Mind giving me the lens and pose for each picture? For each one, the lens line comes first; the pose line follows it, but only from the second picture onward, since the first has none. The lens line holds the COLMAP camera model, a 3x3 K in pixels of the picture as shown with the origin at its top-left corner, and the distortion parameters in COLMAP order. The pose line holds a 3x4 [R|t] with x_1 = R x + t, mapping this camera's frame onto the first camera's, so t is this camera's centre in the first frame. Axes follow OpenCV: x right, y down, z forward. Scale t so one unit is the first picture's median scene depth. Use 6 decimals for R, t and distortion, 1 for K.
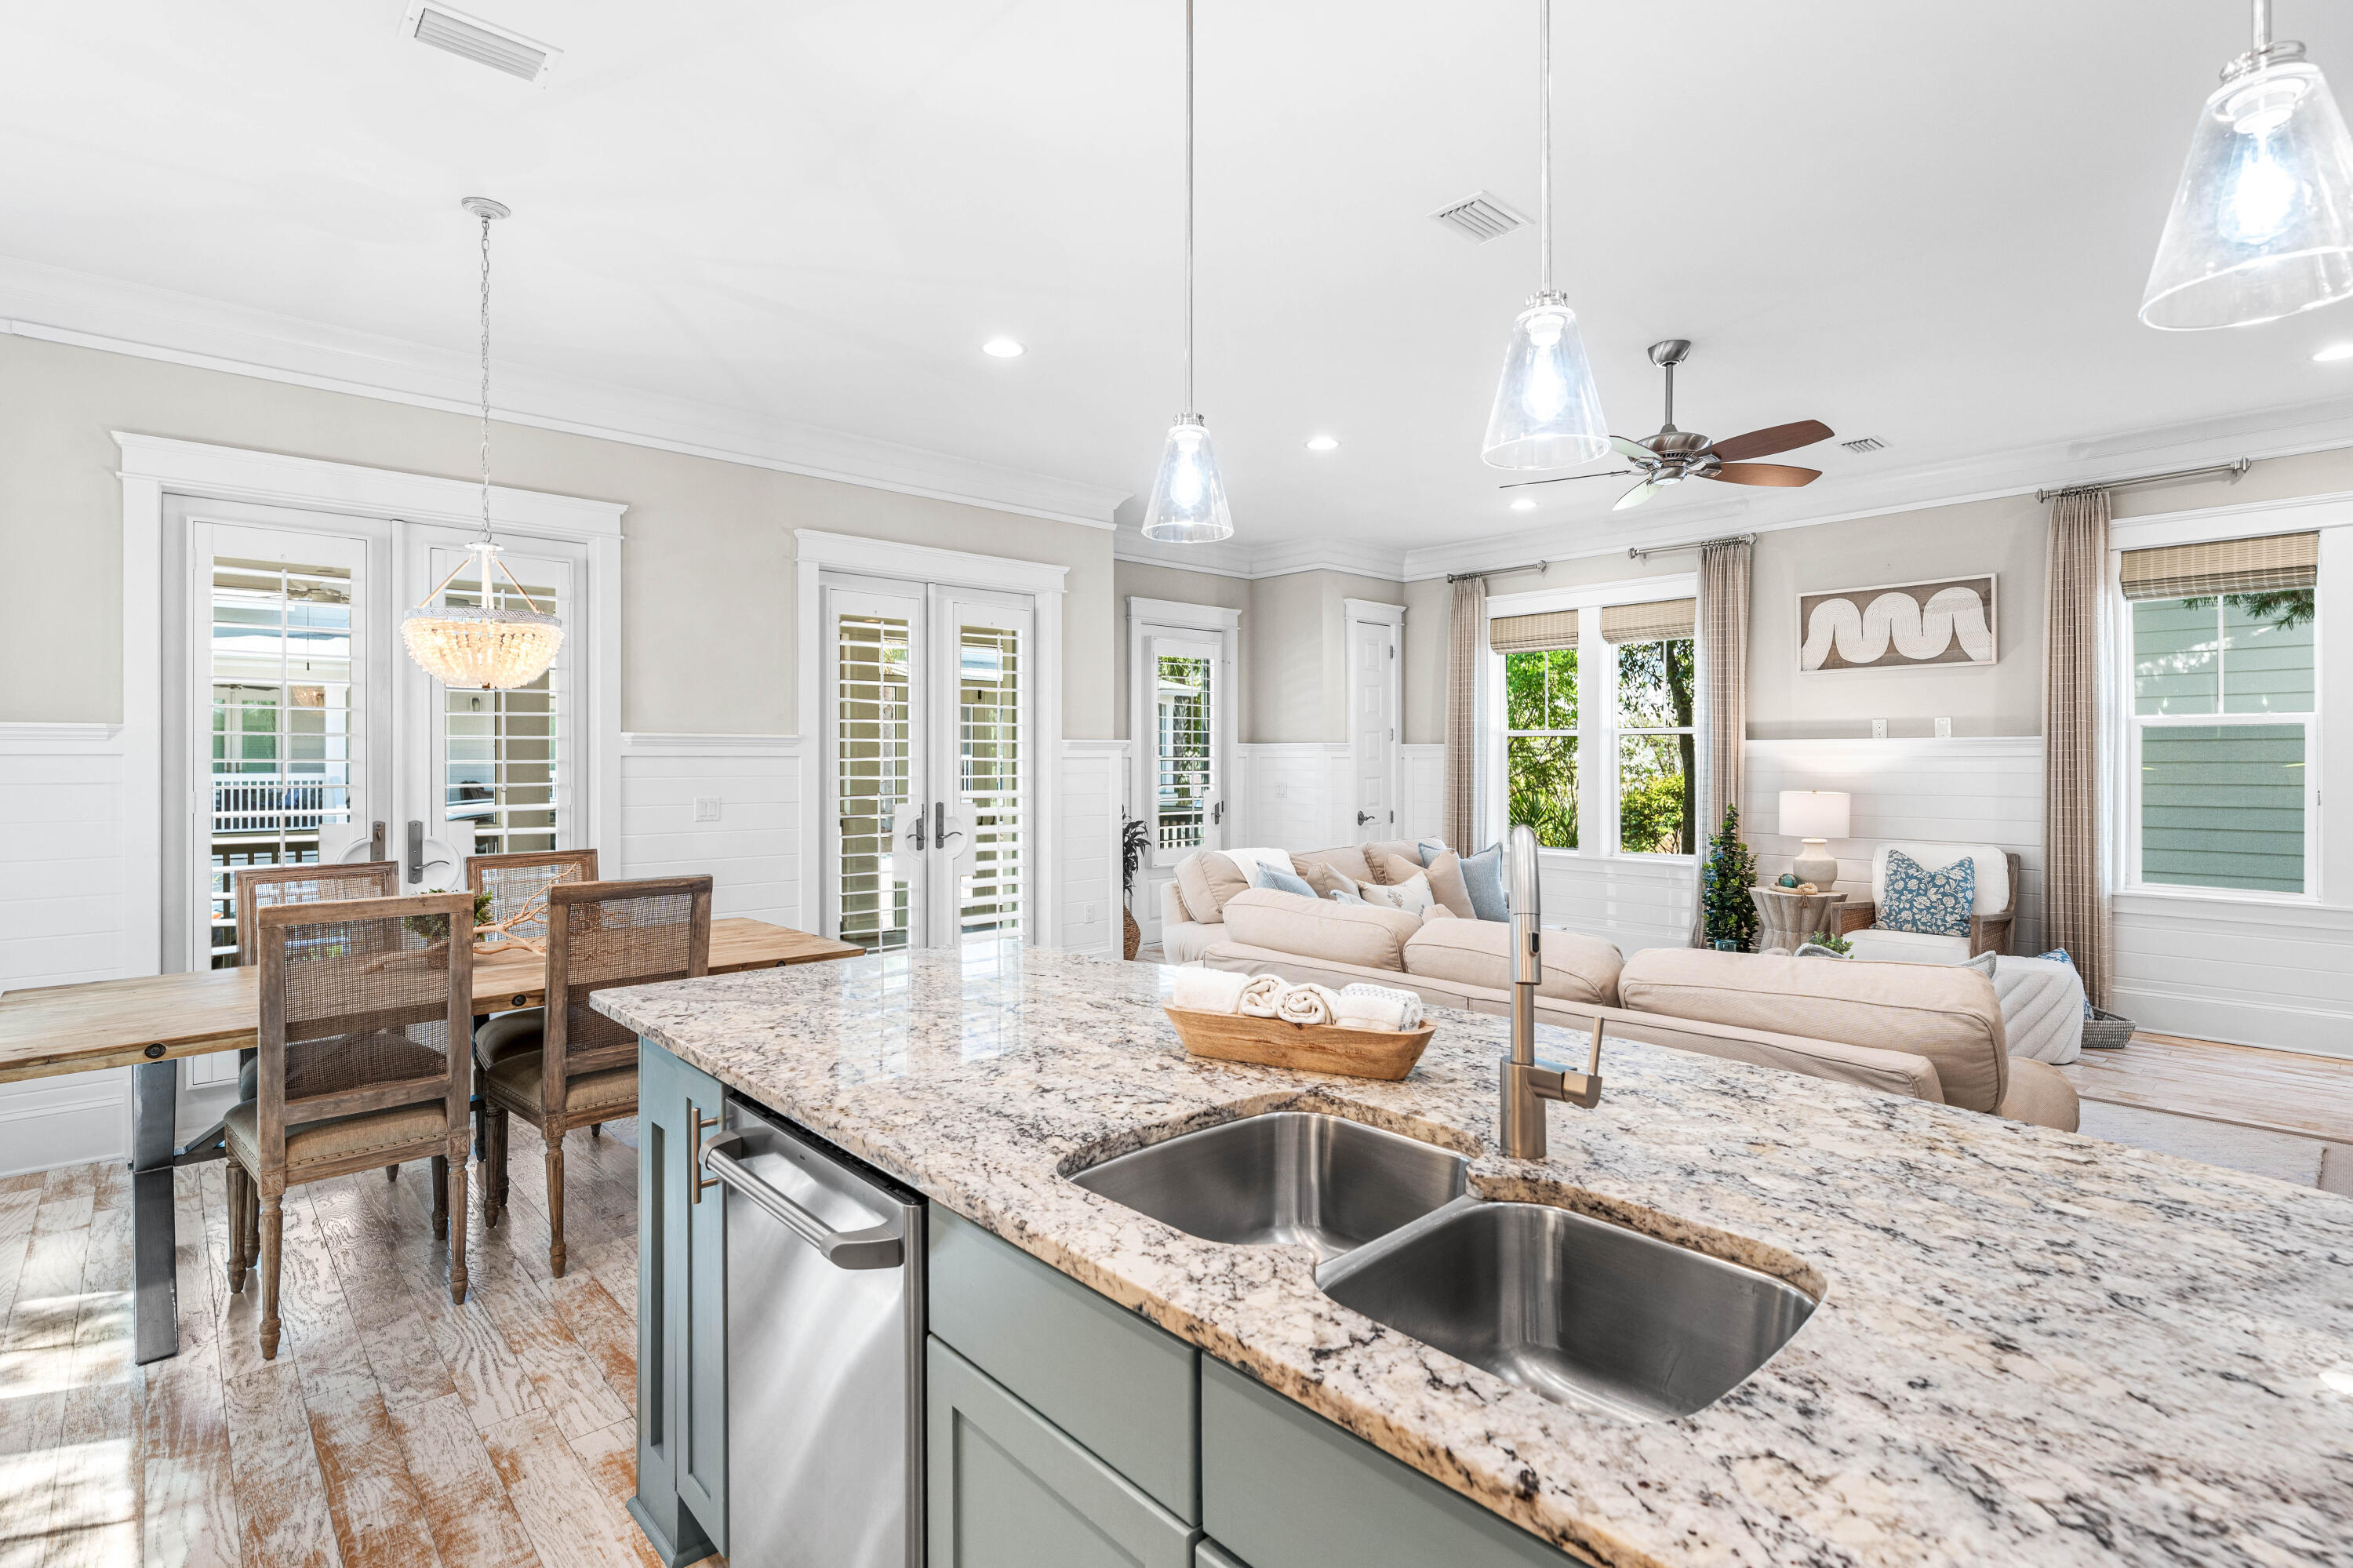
lens RADIAL K [[1112.0, 0, 1170.2], [0, 1112.0, 759.8], [0, 0, 1]] dist [0.011347, -0.000249]
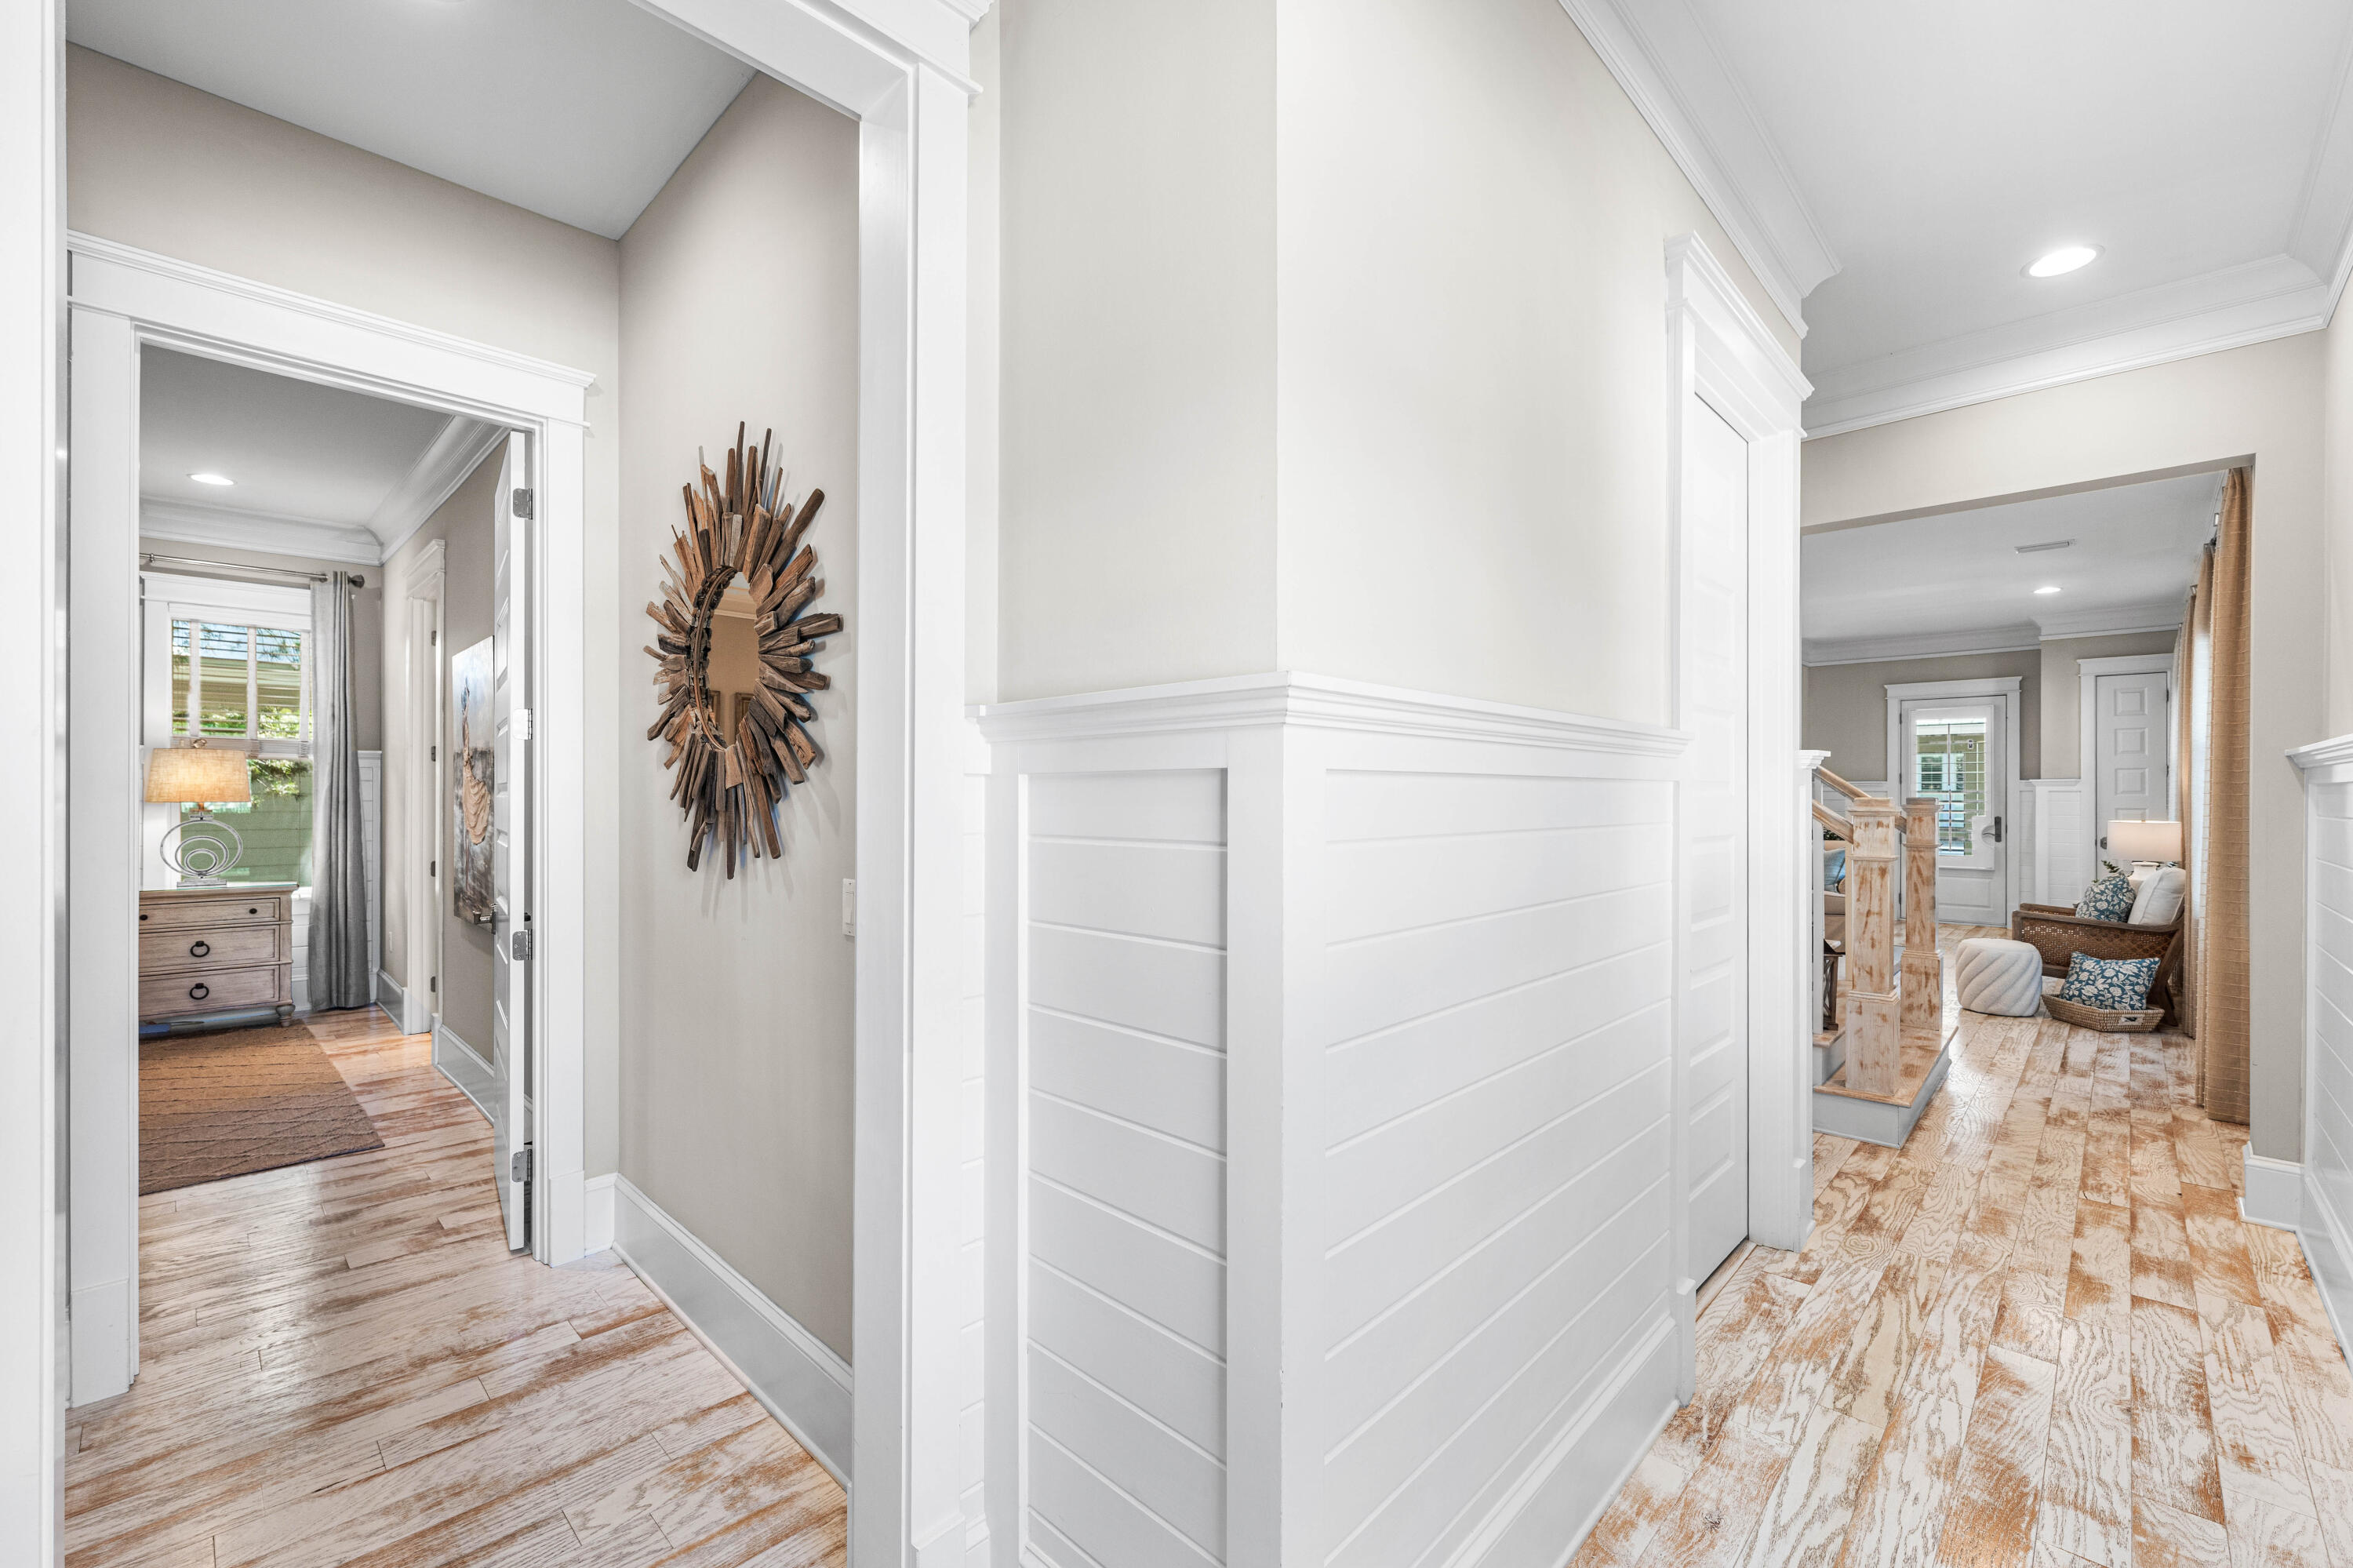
lens RADIAL K [[961.5, 0, 1176.5], [0, 961.5, 784.0], [0, 0, 1]] dist [-0.002285, -0.000059]
pose [[0.044622, -0.004469, -0.998994, 1.547653], [-0.001431, 0.999989, -0.004537, -0.005487], [0.999003, 0.001632, 0.044615, -0.036763]]
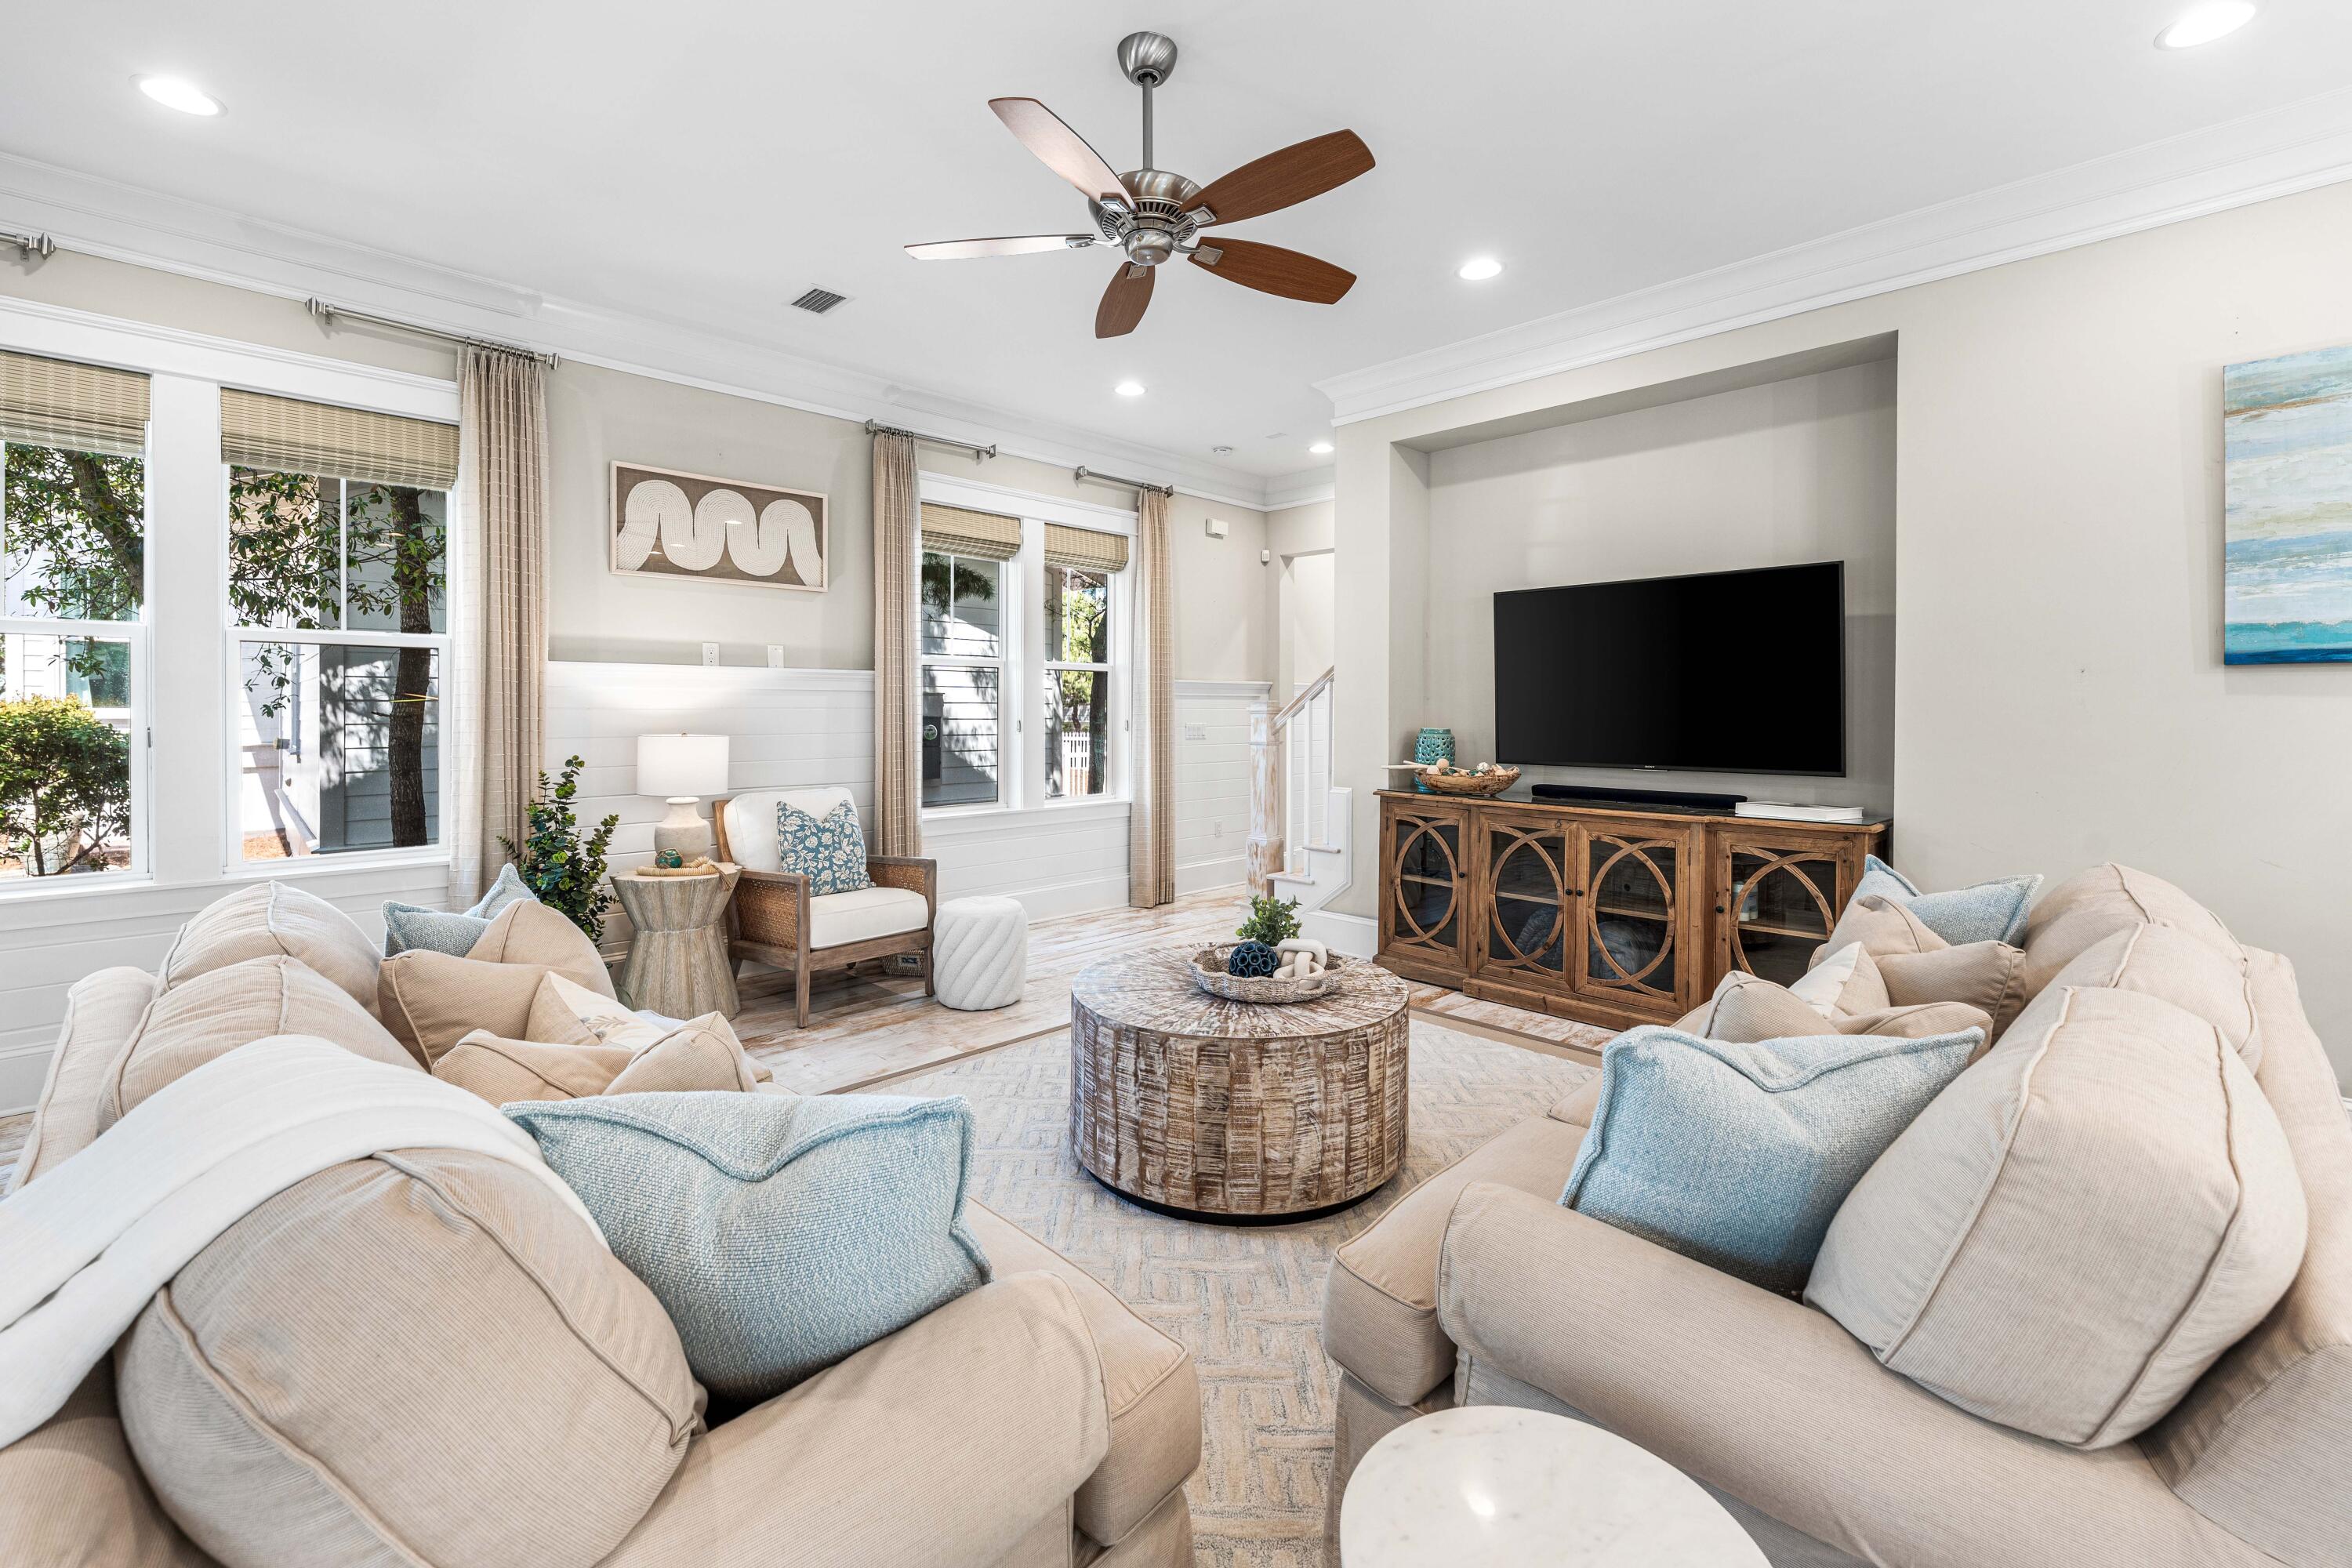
lens RADIAL K [[992.7, 0, 1175.4], [0, 992.7, 712.4], [0, 0, 1]] dist [-0.002483, 0.000041]
pose [[-0.029991, -0.004670, 0.999539, -0.096135], [-0.002216, 0.999987, 0.004606, 0.010372], [-0.999548, -0.002077, -0.030001, 0.700089]]
